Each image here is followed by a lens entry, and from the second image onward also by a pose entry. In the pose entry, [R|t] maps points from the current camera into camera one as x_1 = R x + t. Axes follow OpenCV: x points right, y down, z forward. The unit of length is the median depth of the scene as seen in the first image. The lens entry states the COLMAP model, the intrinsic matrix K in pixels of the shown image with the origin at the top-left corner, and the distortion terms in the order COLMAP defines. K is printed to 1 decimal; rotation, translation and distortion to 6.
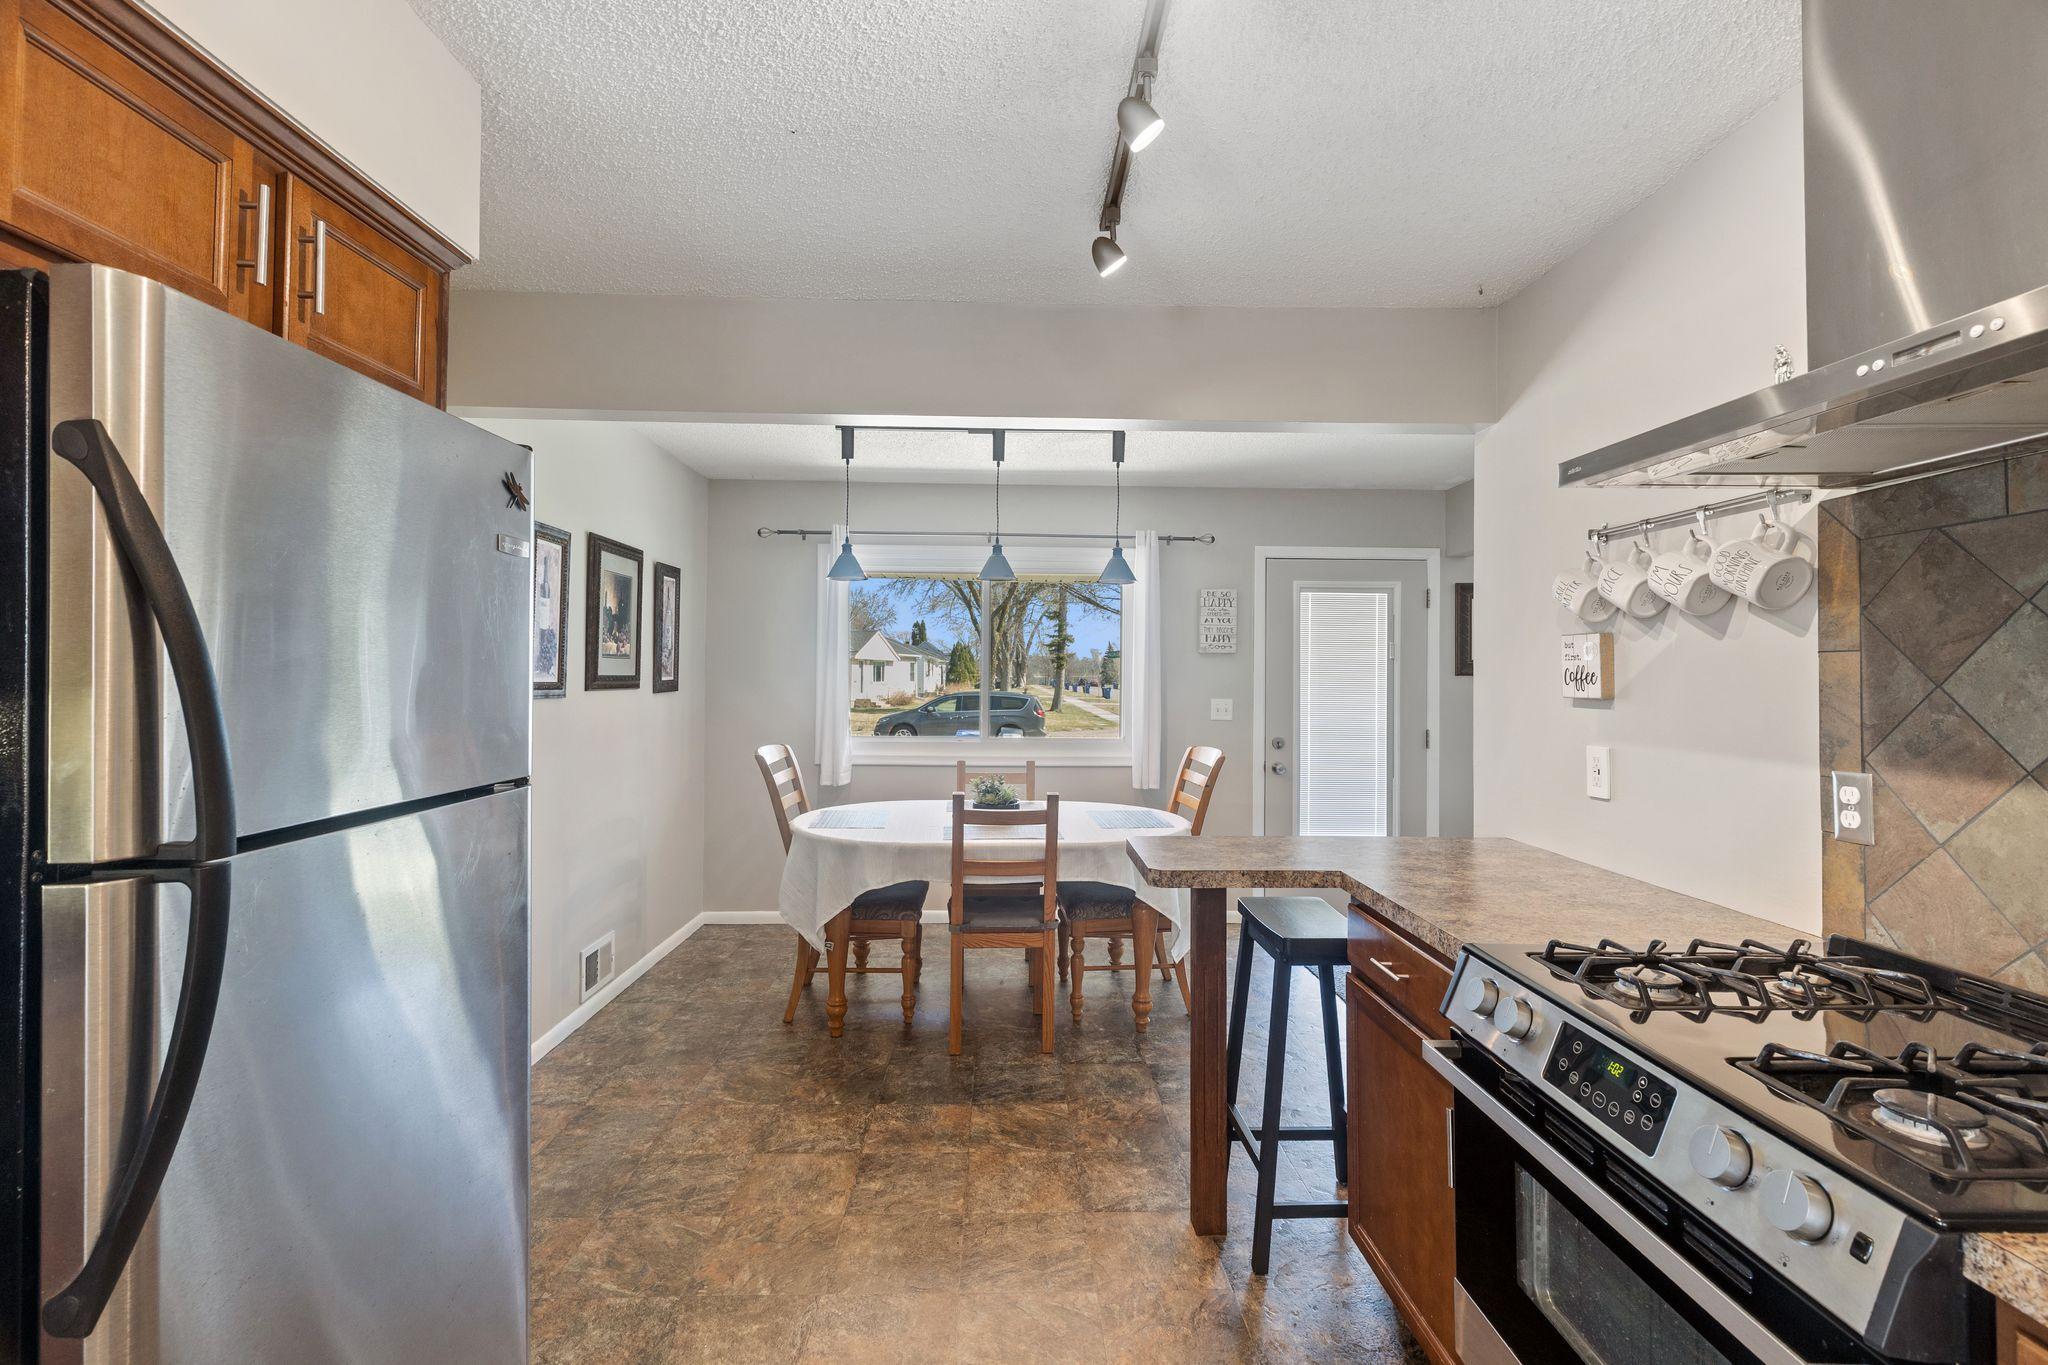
lens RADIAL K [[929.2, 0, 1031.6], [0, 929.2, 663.1], [0, 0, 1]] dist [0.004912, -0.000524]
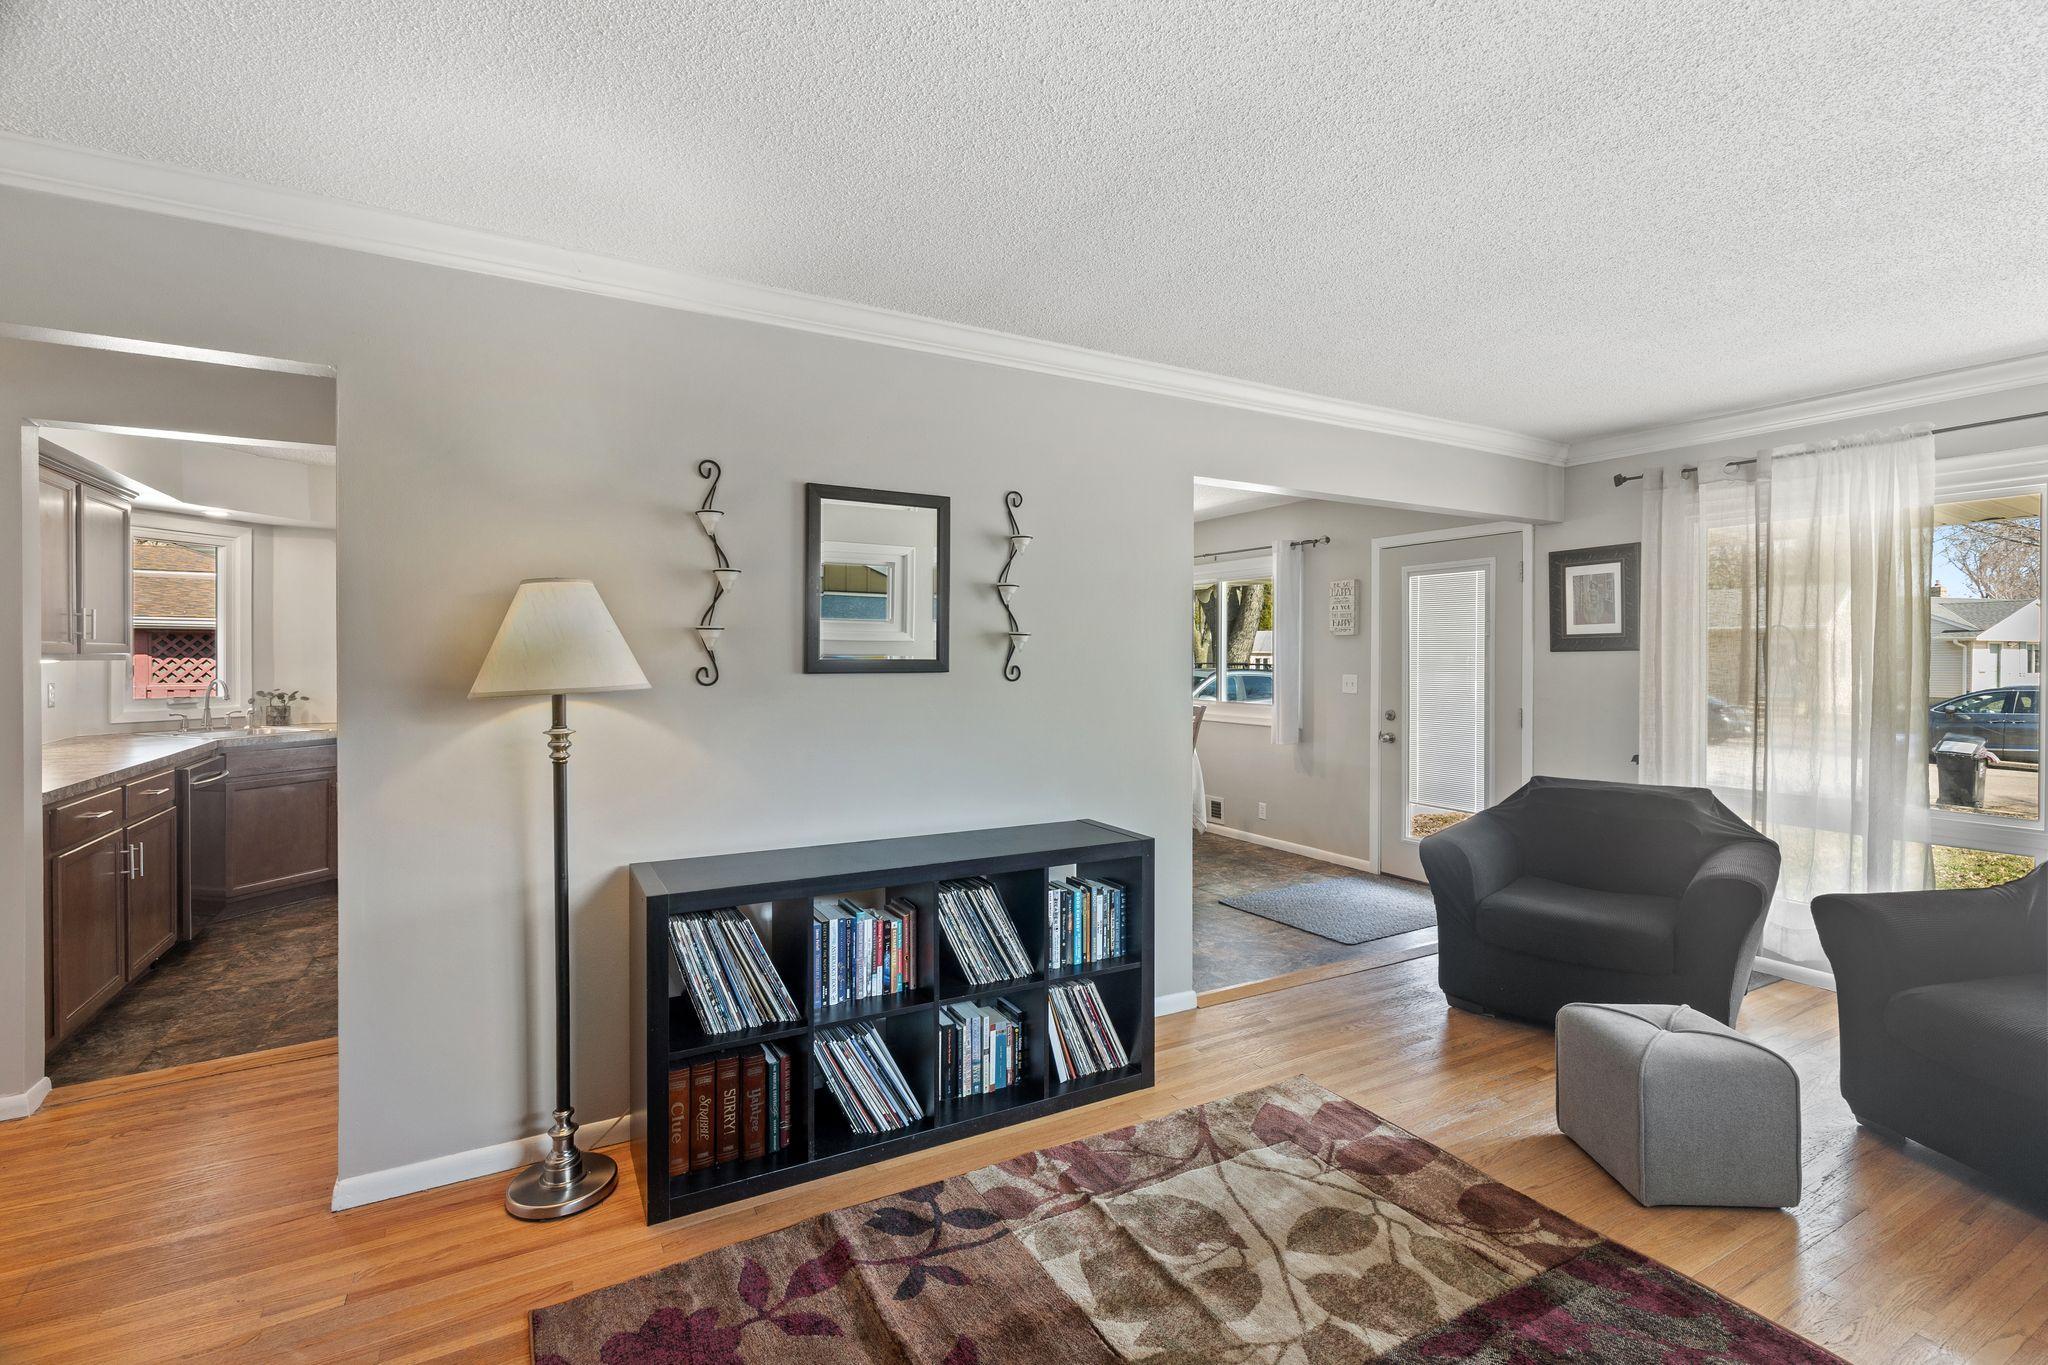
lens RADIAL K [[929.2, 0, 1031.6], [0, 929.2, 663.1], [0, 0, 1]] dist [0.004912, -0.000524]
pose [[0.462174, -0.003564, -0.886782, 2.127763], [0.012347, 0.999921, 0.002416, 0.033350], [0.886703, -0.012065, 0.462181, 0.228800]]
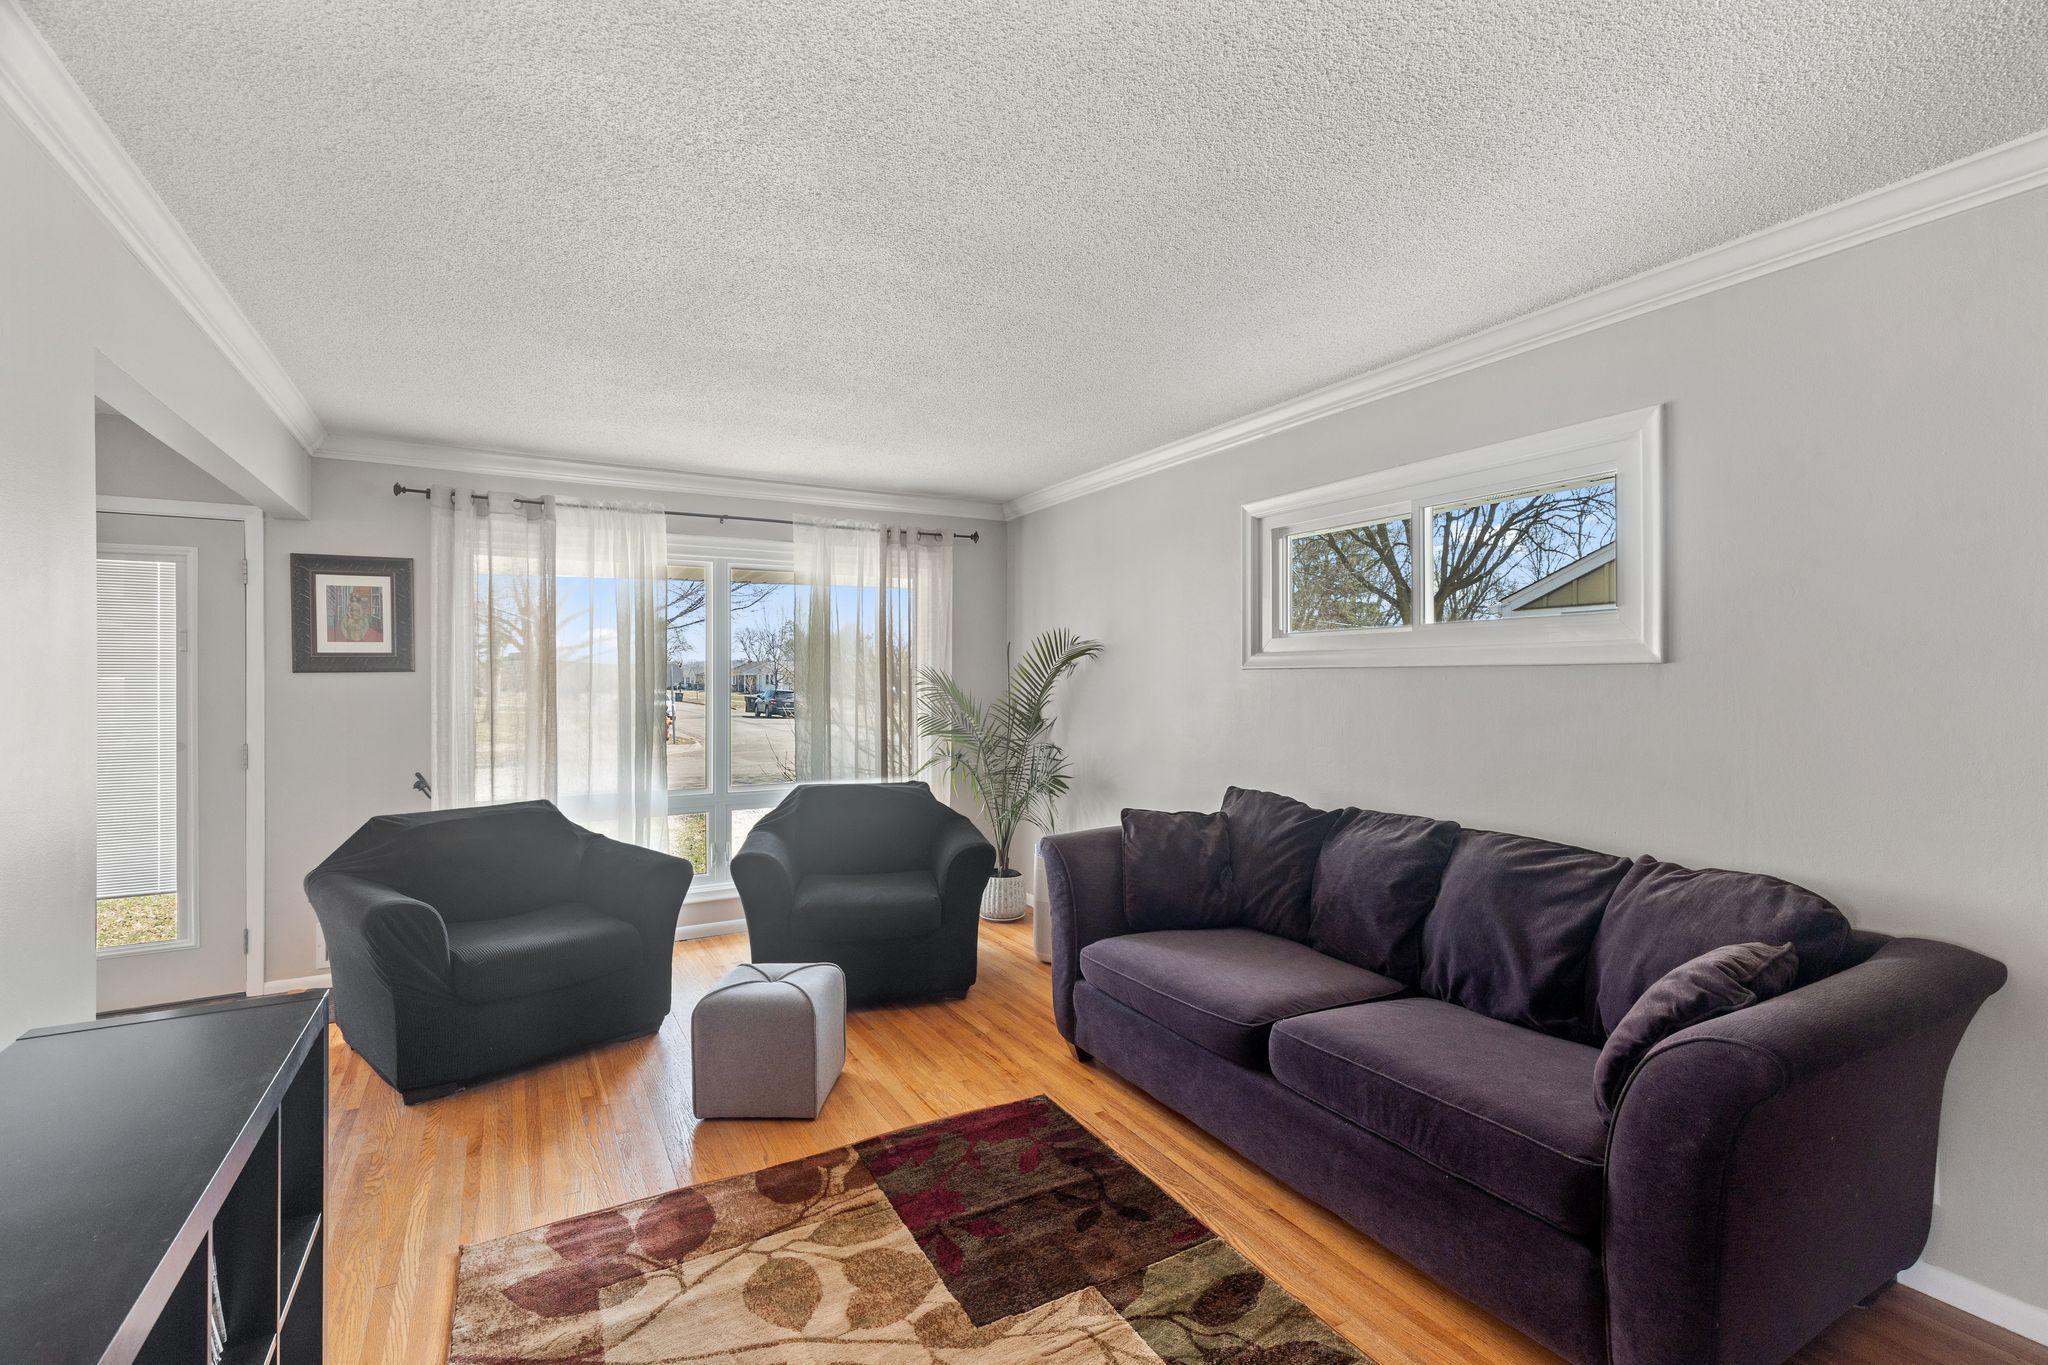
lens RADIAL K [[917.3, 0, 1040.3], [0, 917.3, 682.1], [0, 0, 1]] dist [-0.000203, -0.000452]
pose [[0.883019, -0.014457, 0.469115, 1.323027], [0.006967, 0.999819, 0.017699, 0.024916], [-0.469286, -0.012360, 0.882959, 0.068989]]
